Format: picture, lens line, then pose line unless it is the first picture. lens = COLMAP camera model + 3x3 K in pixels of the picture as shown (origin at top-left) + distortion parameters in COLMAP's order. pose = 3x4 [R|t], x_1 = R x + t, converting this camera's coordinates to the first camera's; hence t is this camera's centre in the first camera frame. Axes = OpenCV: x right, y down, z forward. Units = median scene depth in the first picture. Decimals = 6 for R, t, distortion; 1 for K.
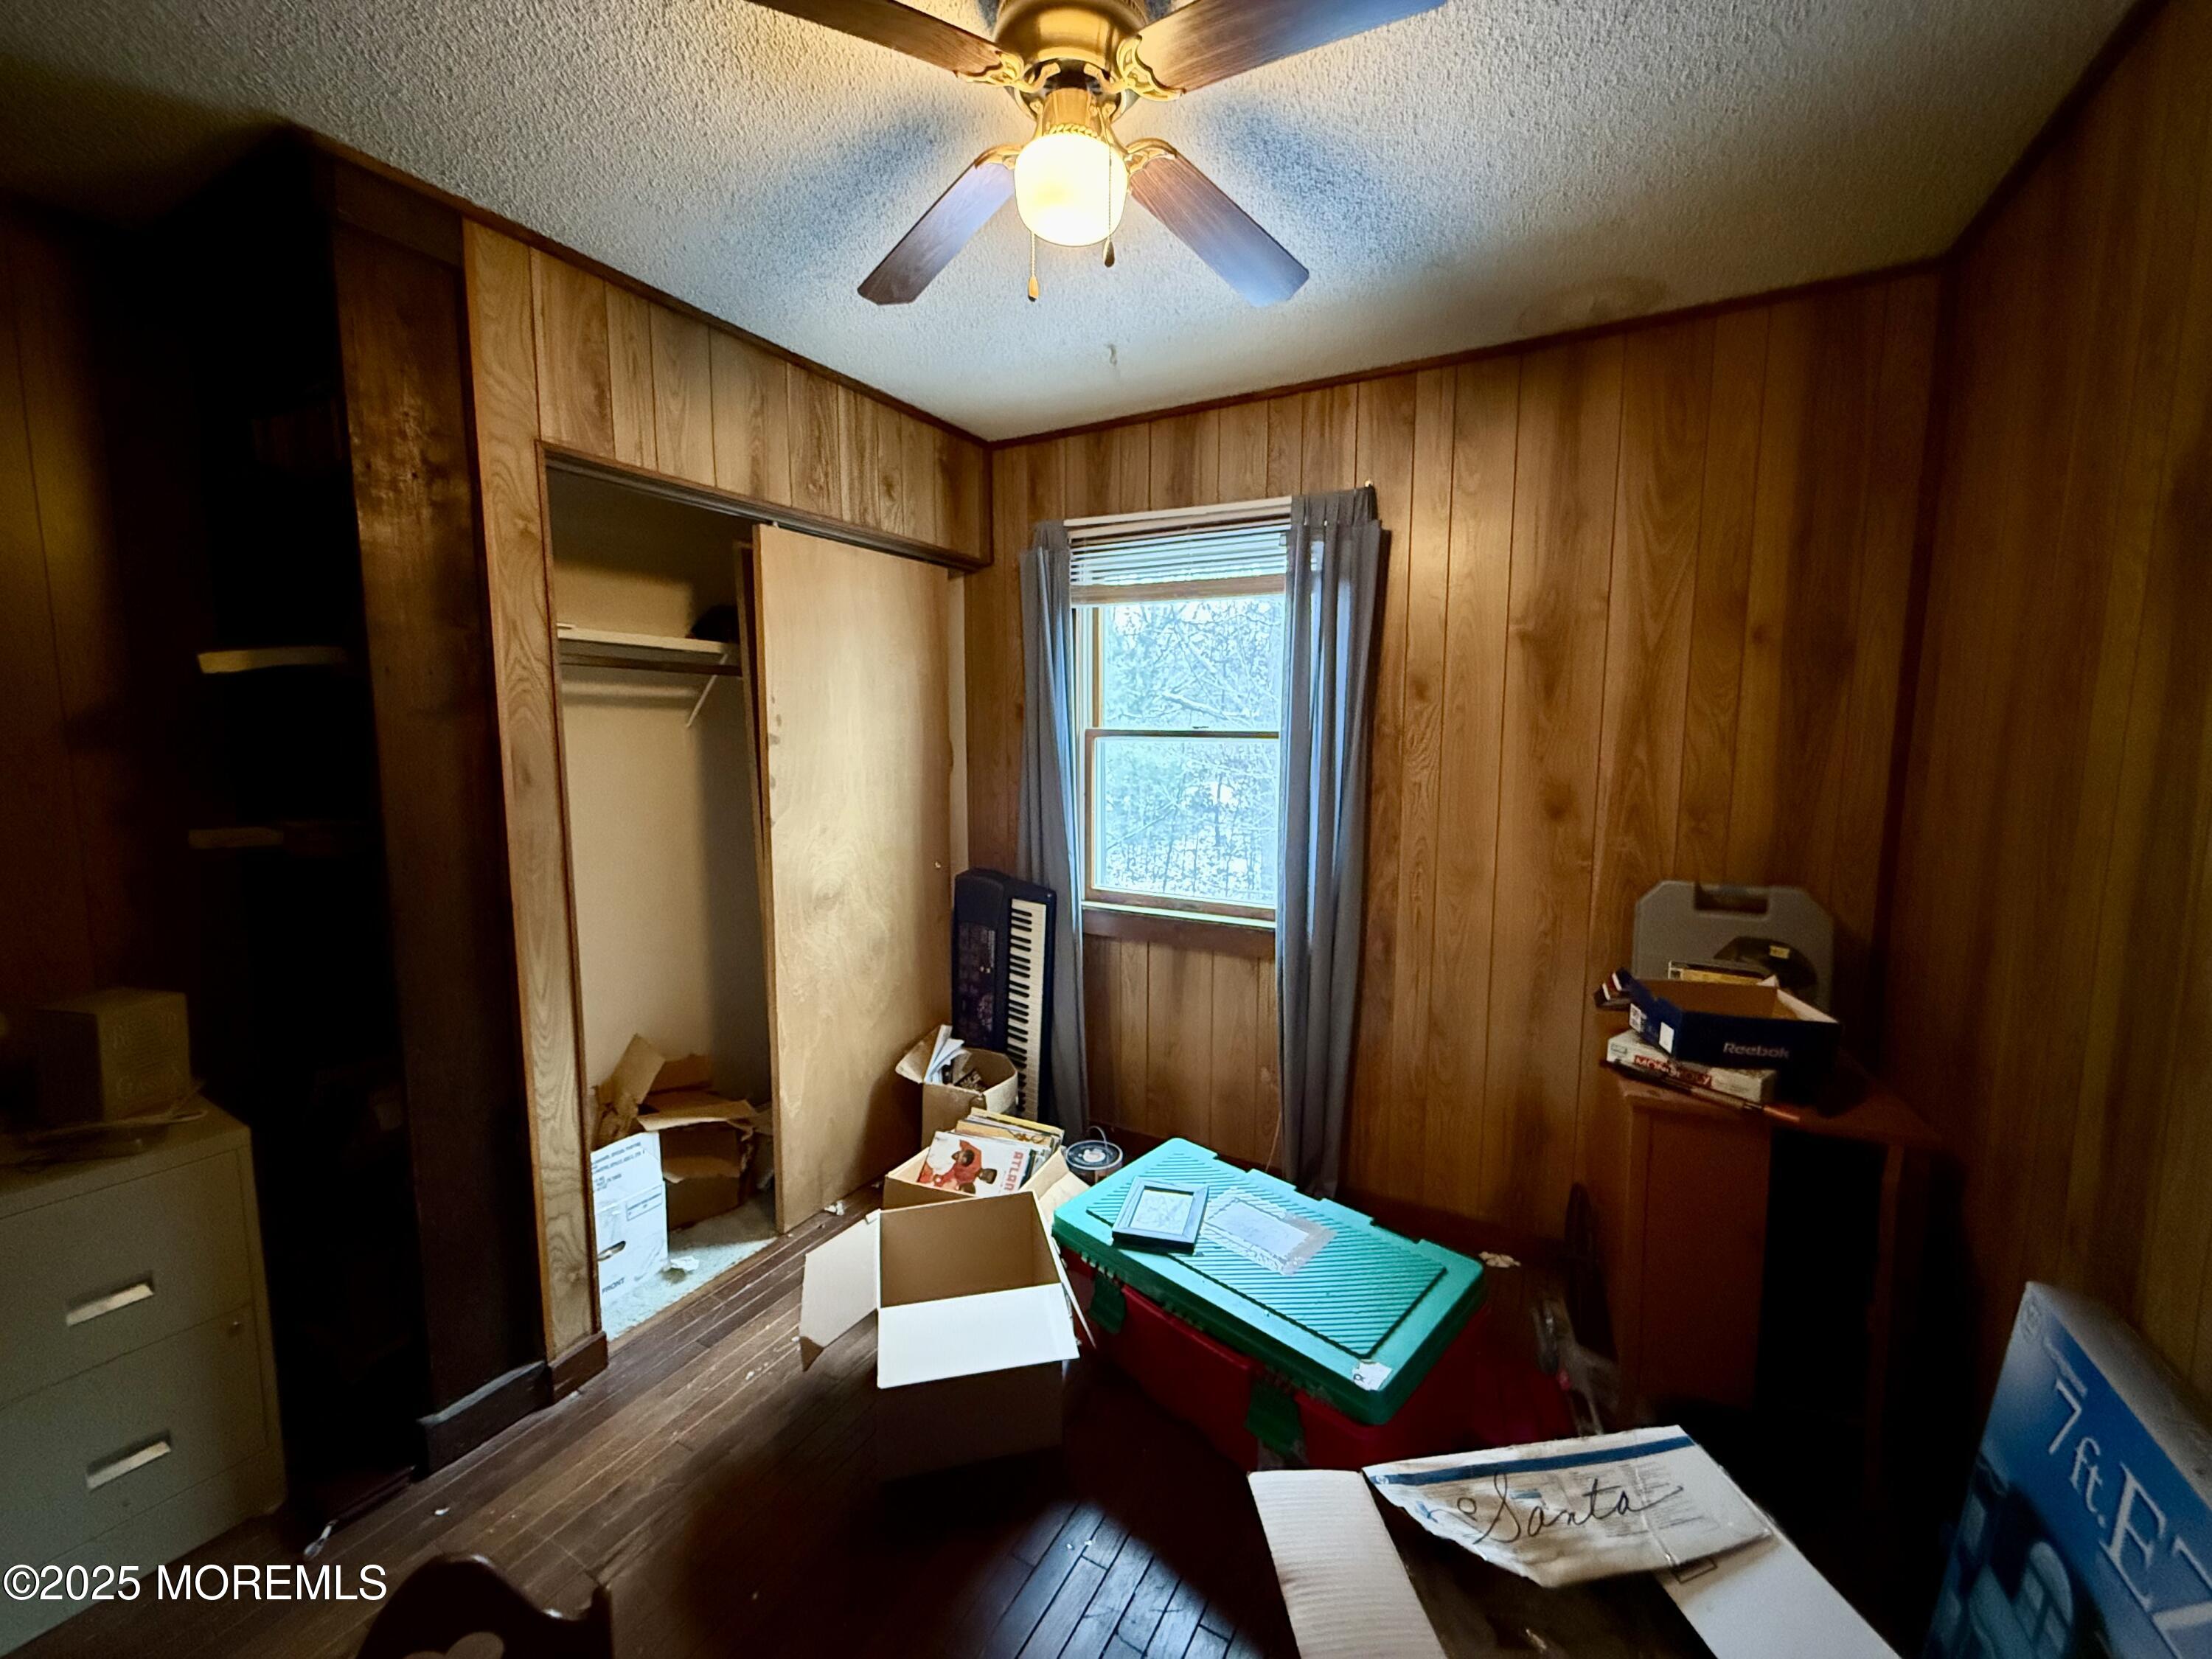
lens RADIAL K [[878.1, 0, 1110.3], [0, 878.1, 832.5], [0, 0, 1]] dist [0.001191, -0.000417]
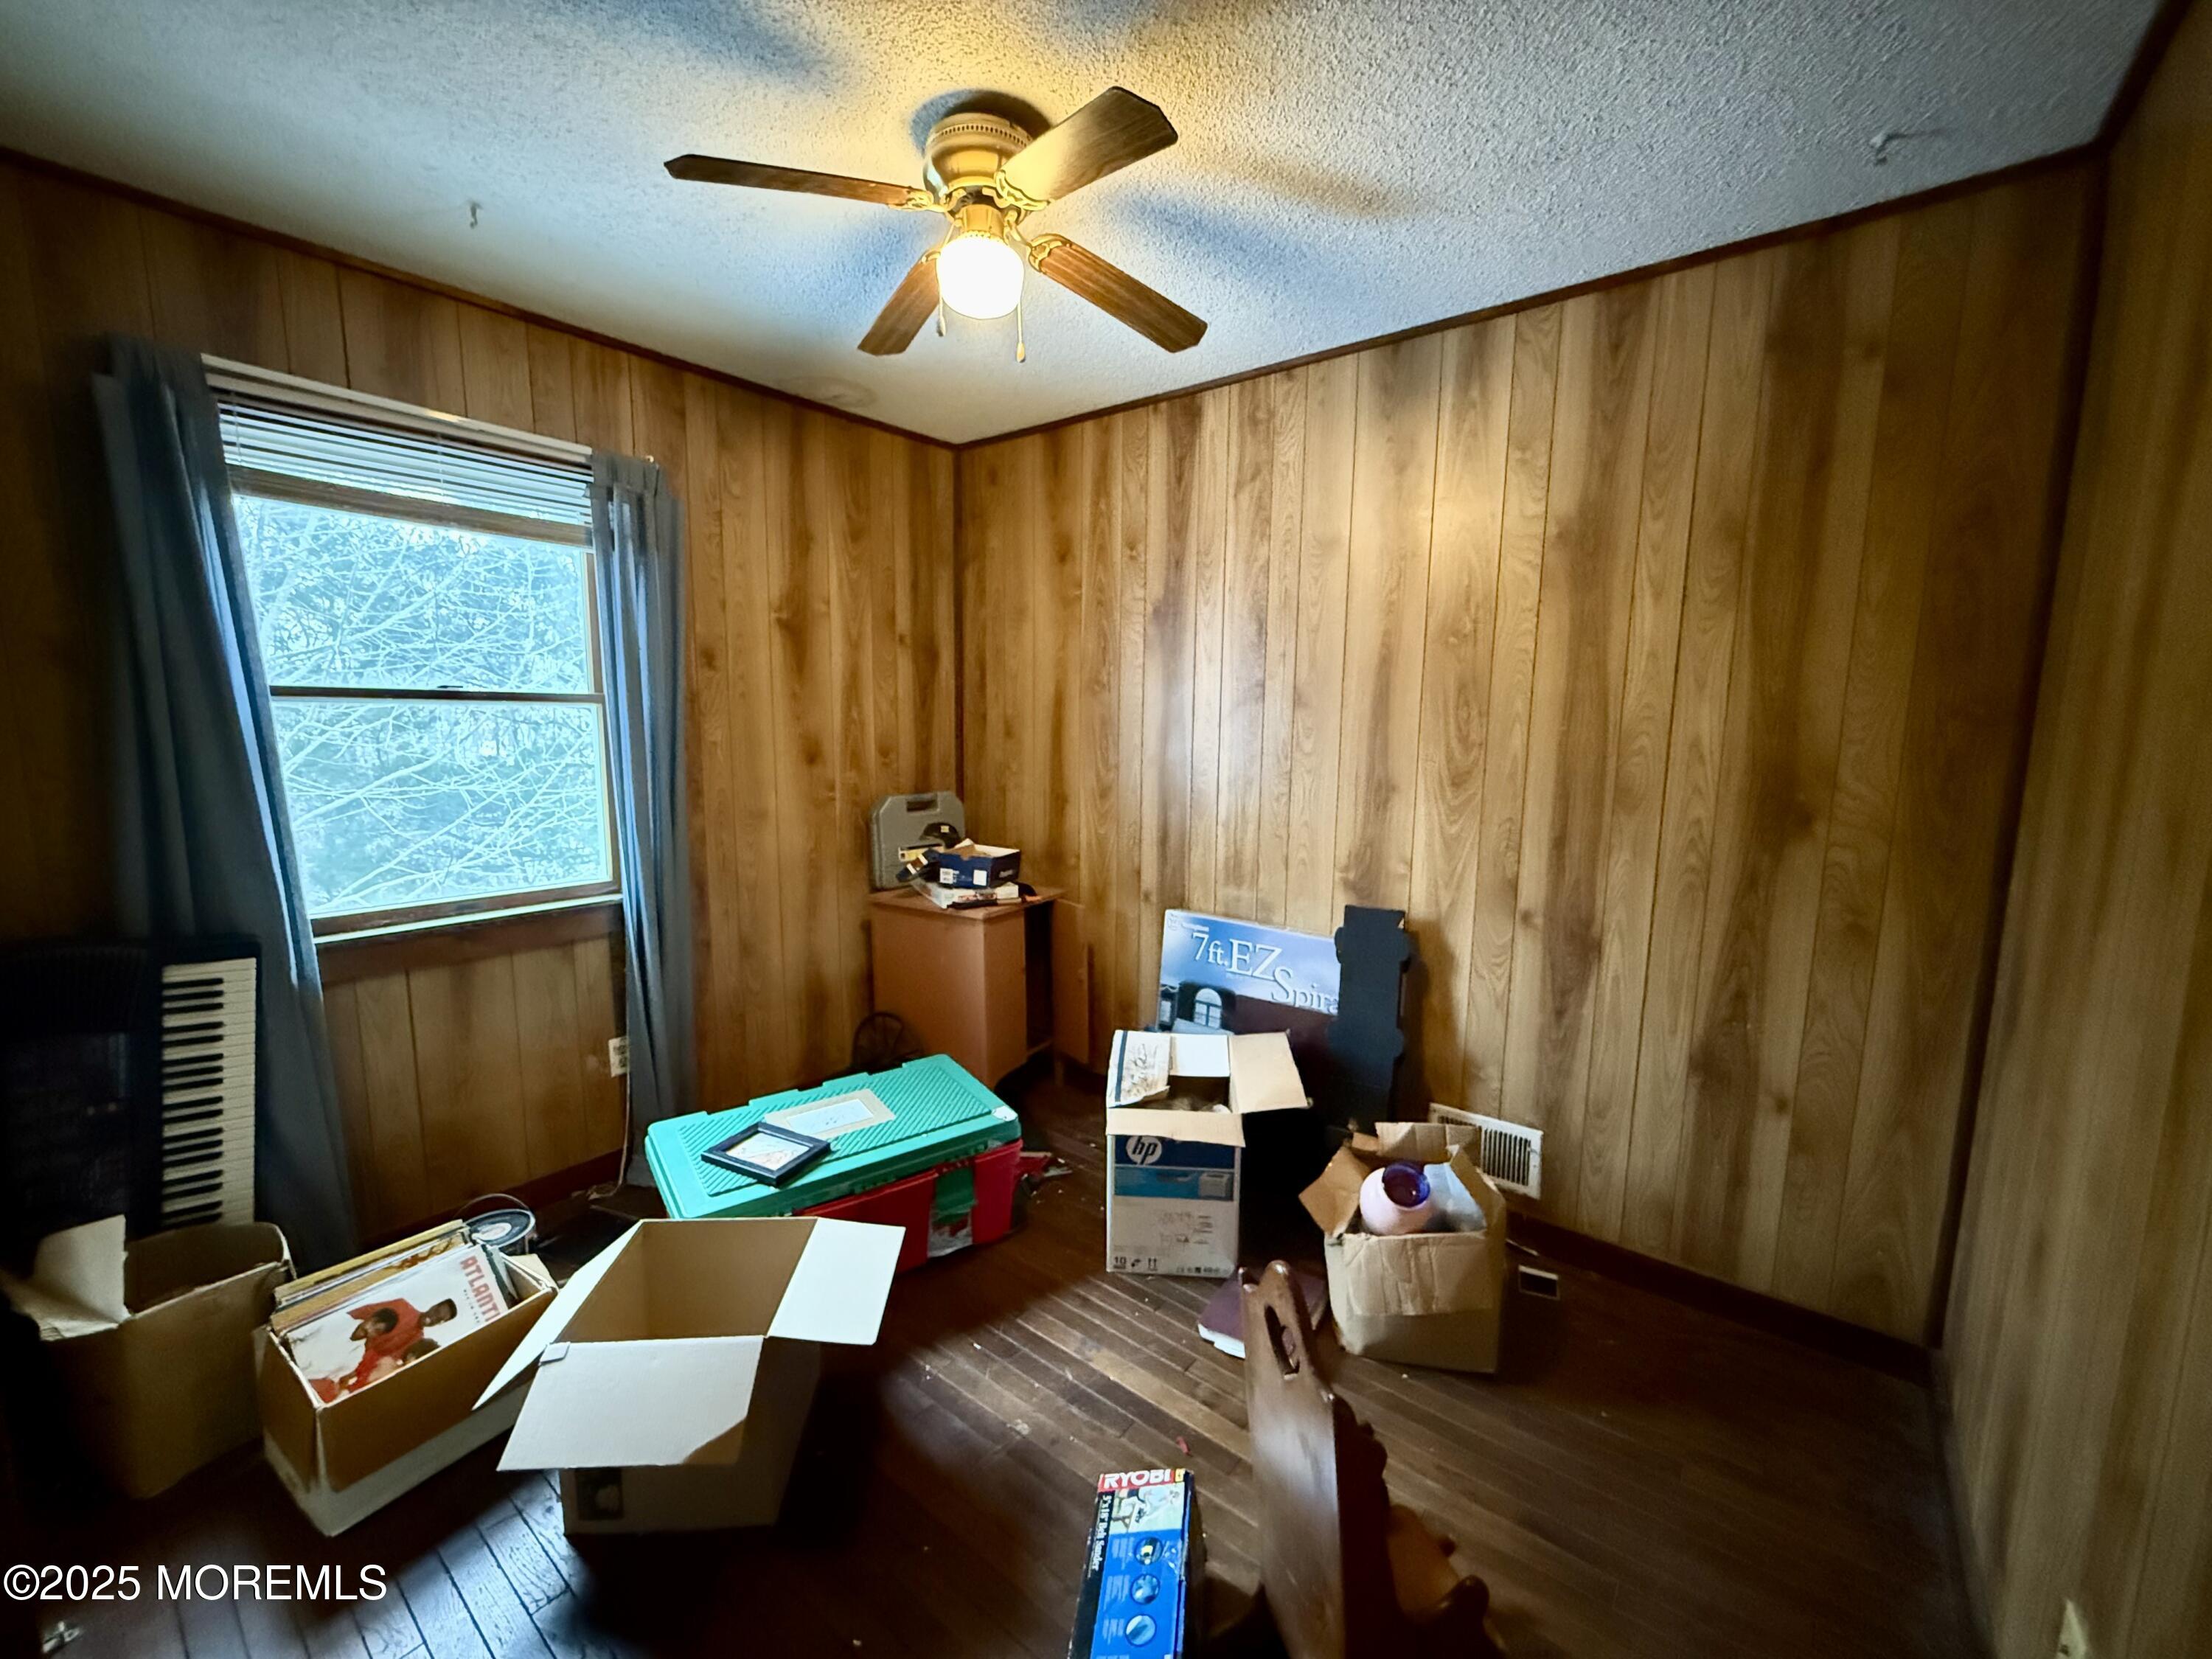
lens RADIAL K [[878.1, 0, 1109.8], [0, 878.1, 828.8], [0, 0, 1]] dist [0.001191, -0.000417]
pose [[0.168350, -0.133744, 0.976612, -0.683211], [0.101923, 0.987804, 0.117707, -0.026633], [-0.980444, 0.079723, 0.179928, 0.303056]]
